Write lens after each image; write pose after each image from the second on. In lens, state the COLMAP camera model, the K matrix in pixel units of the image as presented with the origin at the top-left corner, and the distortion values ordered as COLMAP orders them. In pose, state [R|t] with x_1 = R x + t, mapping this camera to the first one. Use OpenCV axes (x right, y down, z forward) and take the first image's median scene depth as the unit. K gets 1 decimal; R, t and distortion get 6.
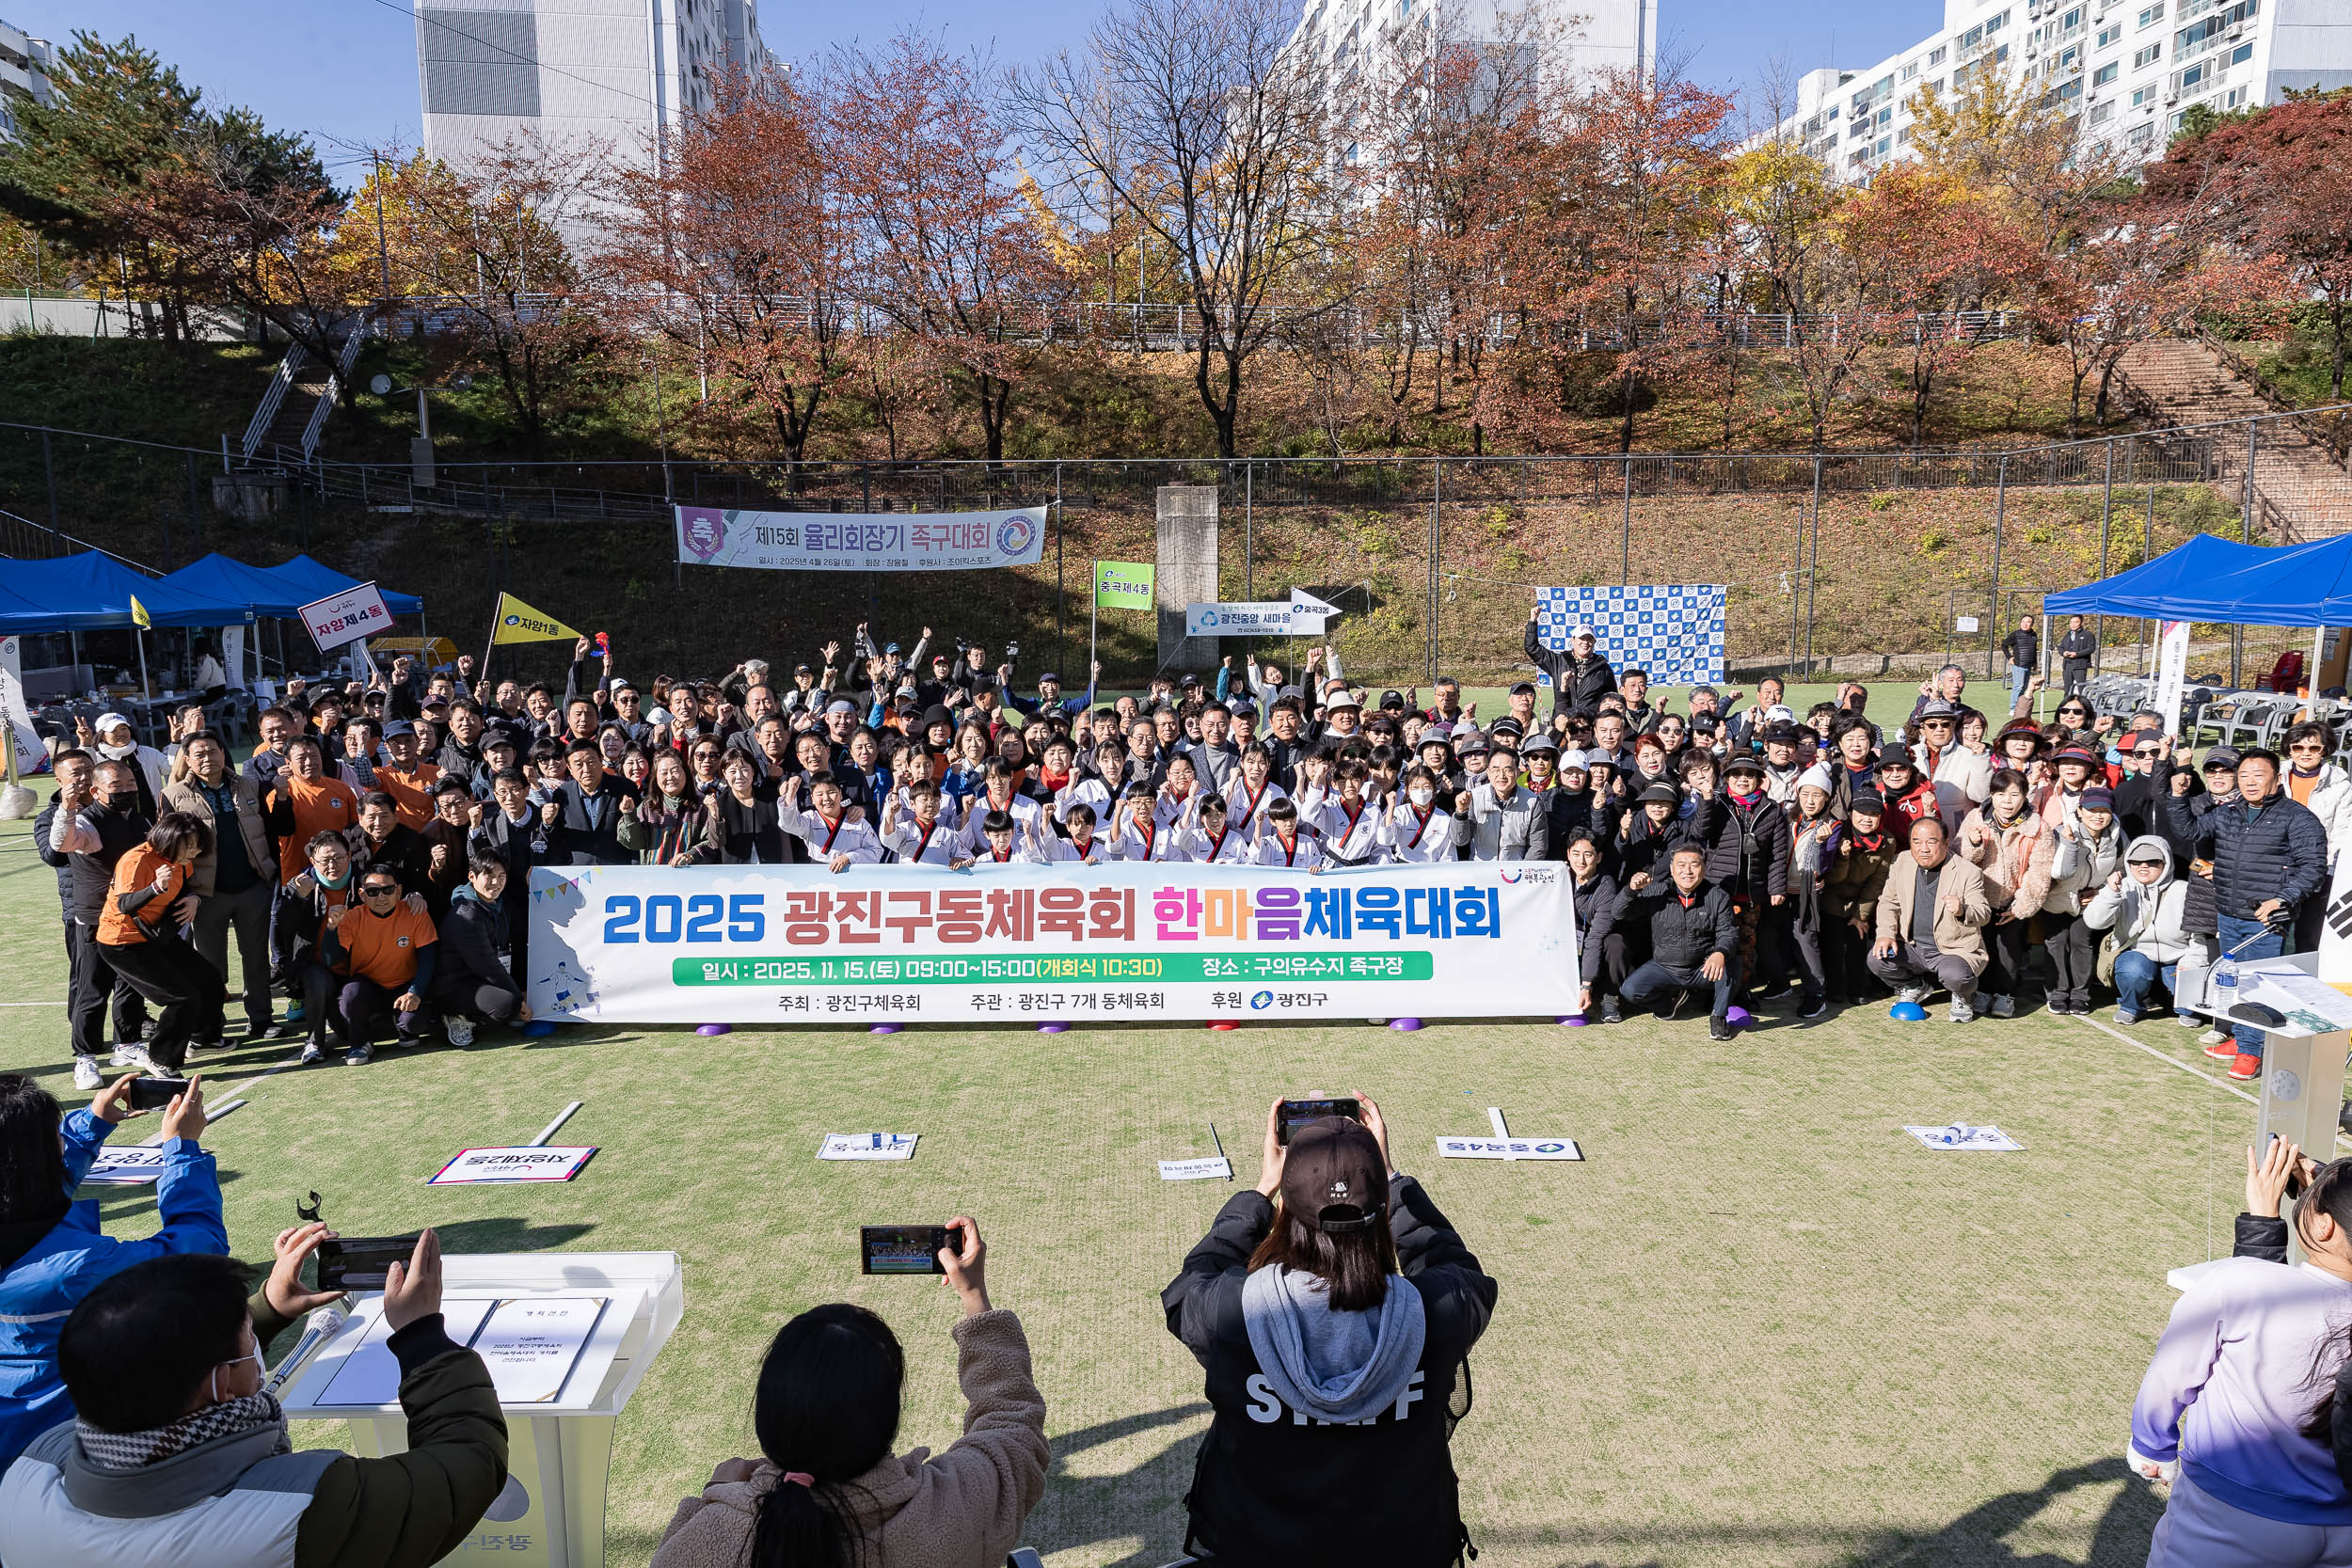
lens RADIAL K [[1588.6, 0, 1198.0], [0, 1588.6, 789.8], [0, 0, 1]] dist [-0.007255, 0.028186]
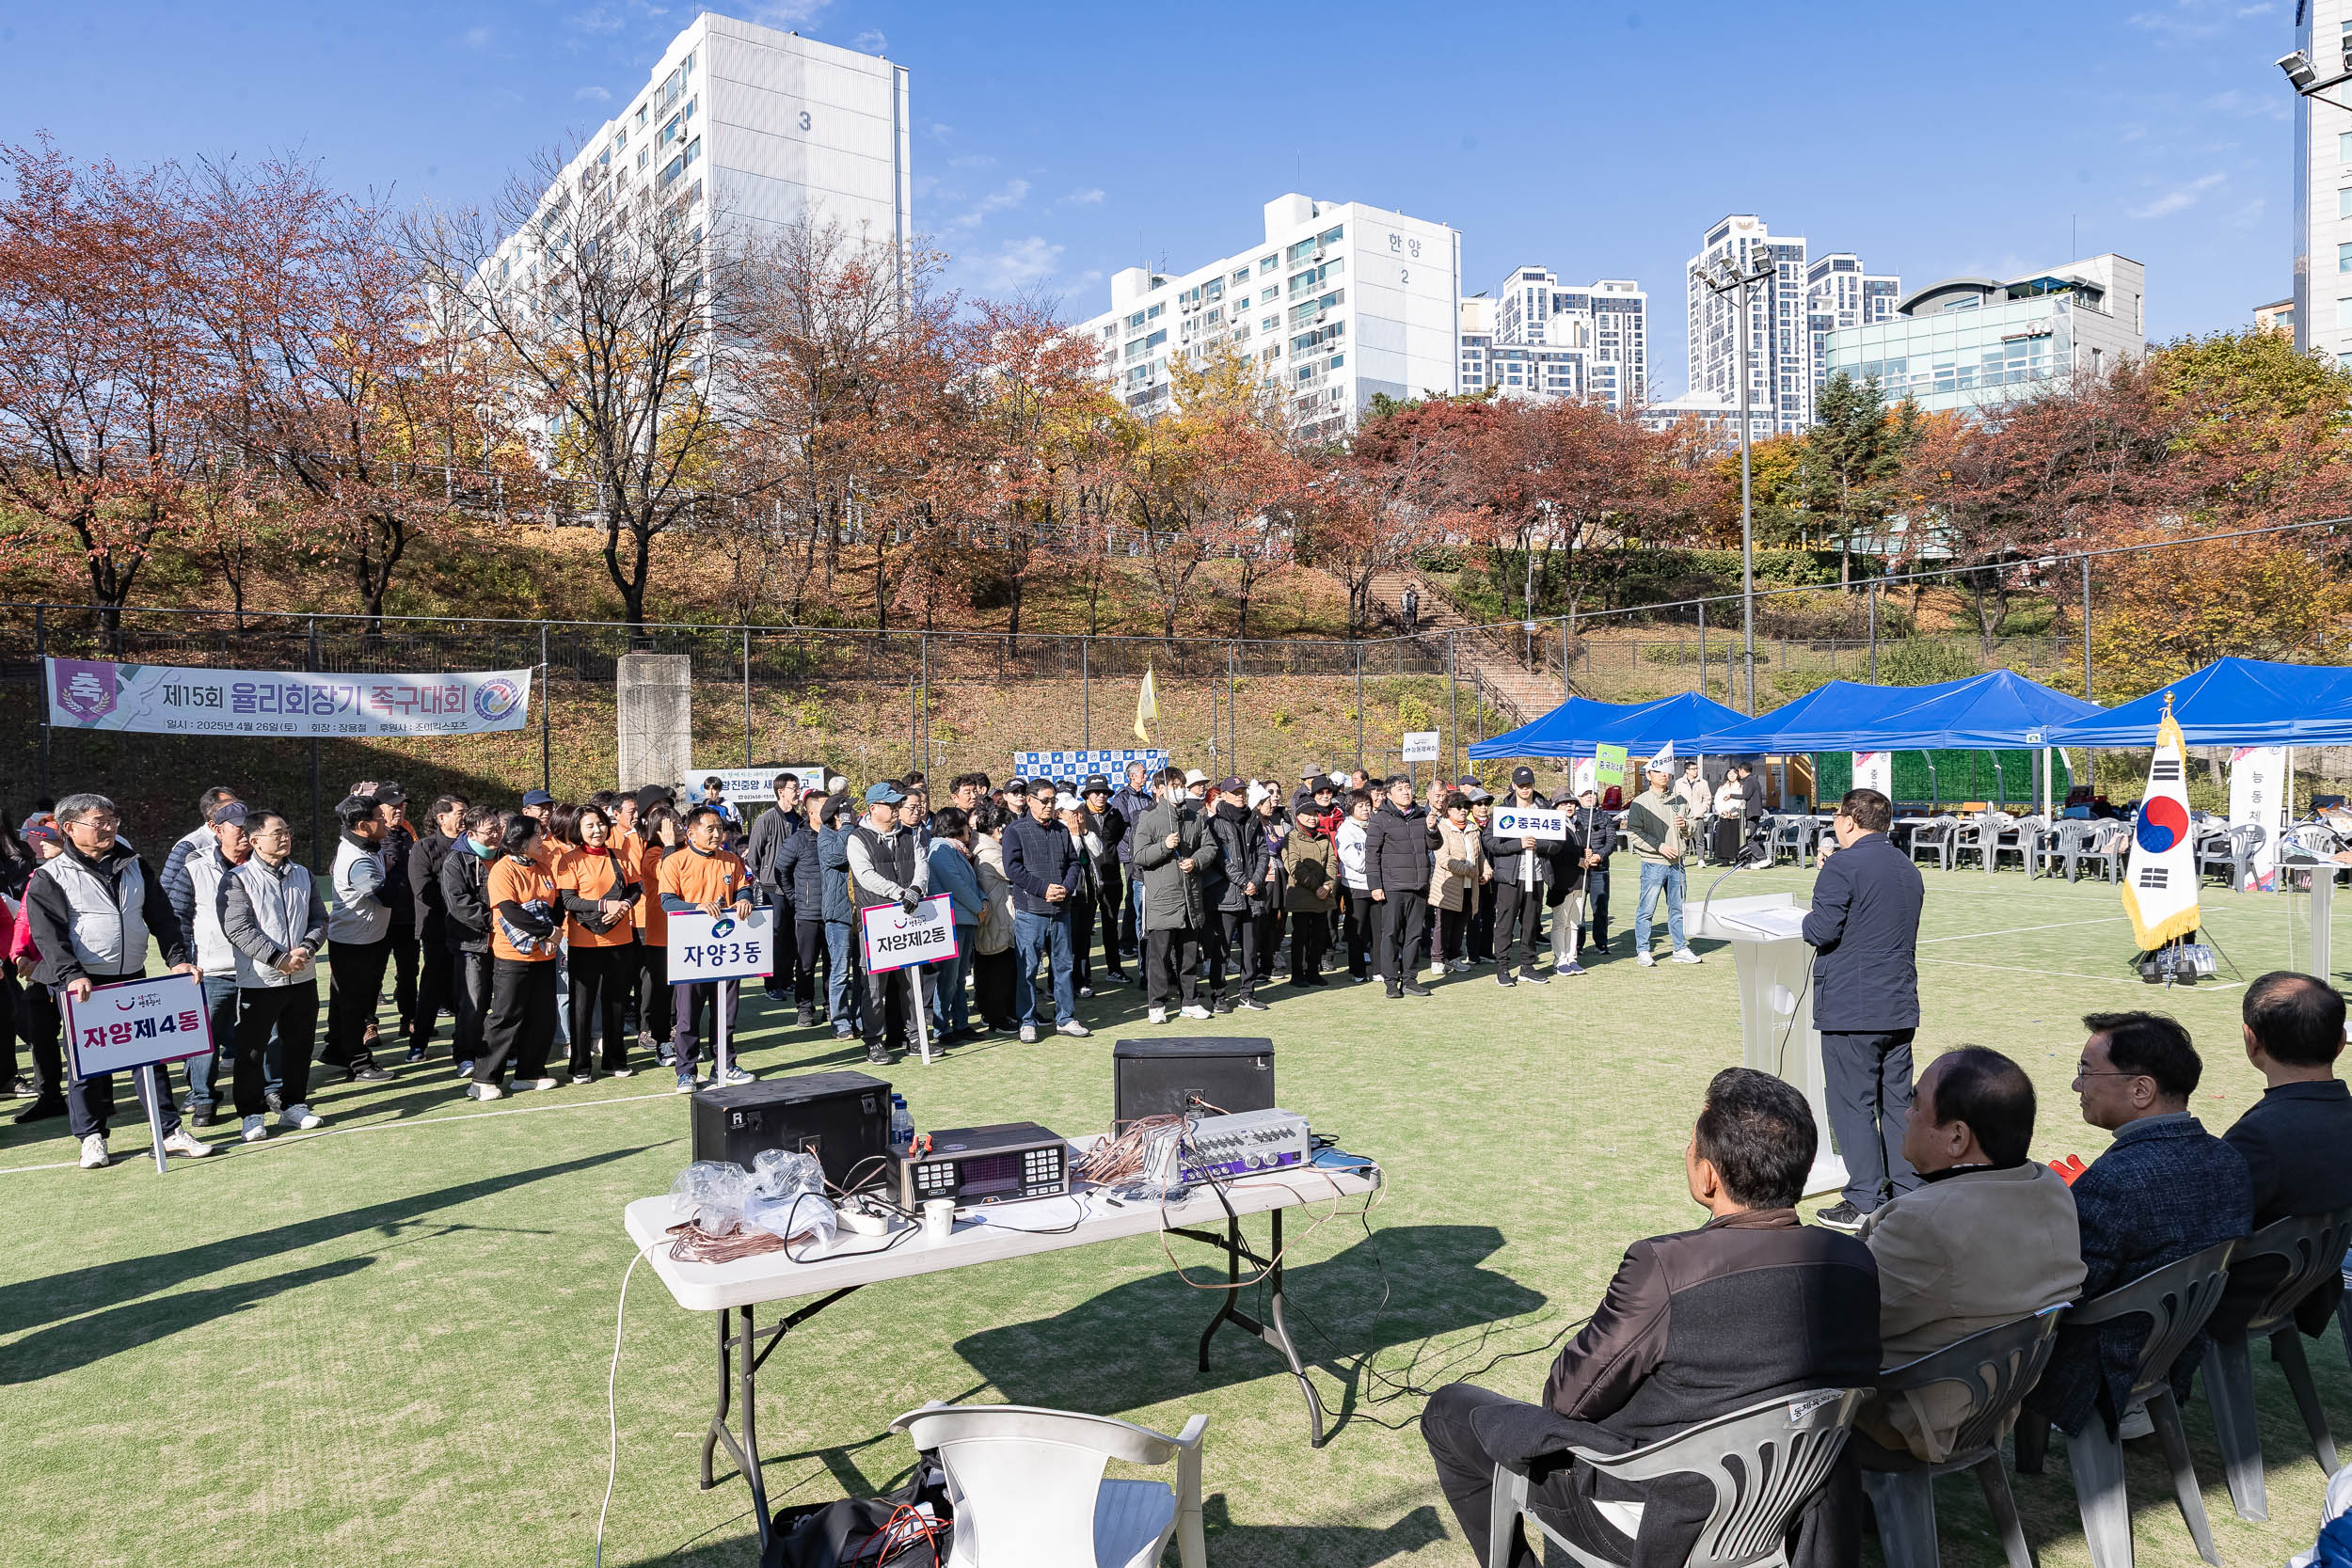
lens RADIAL K [[1588.6, 0, 1180.7], [0, 1588.6, 787.8], [0, 0, 1]] dist [-0.007255, 0.028186]
pose [[0.872077, -0.015918, 0.489110, -0.181829], [0.080732, 0.990456, -0.111710, 0.021826], [-0.482664, 0.136906, 0.865039, 0.012348]]
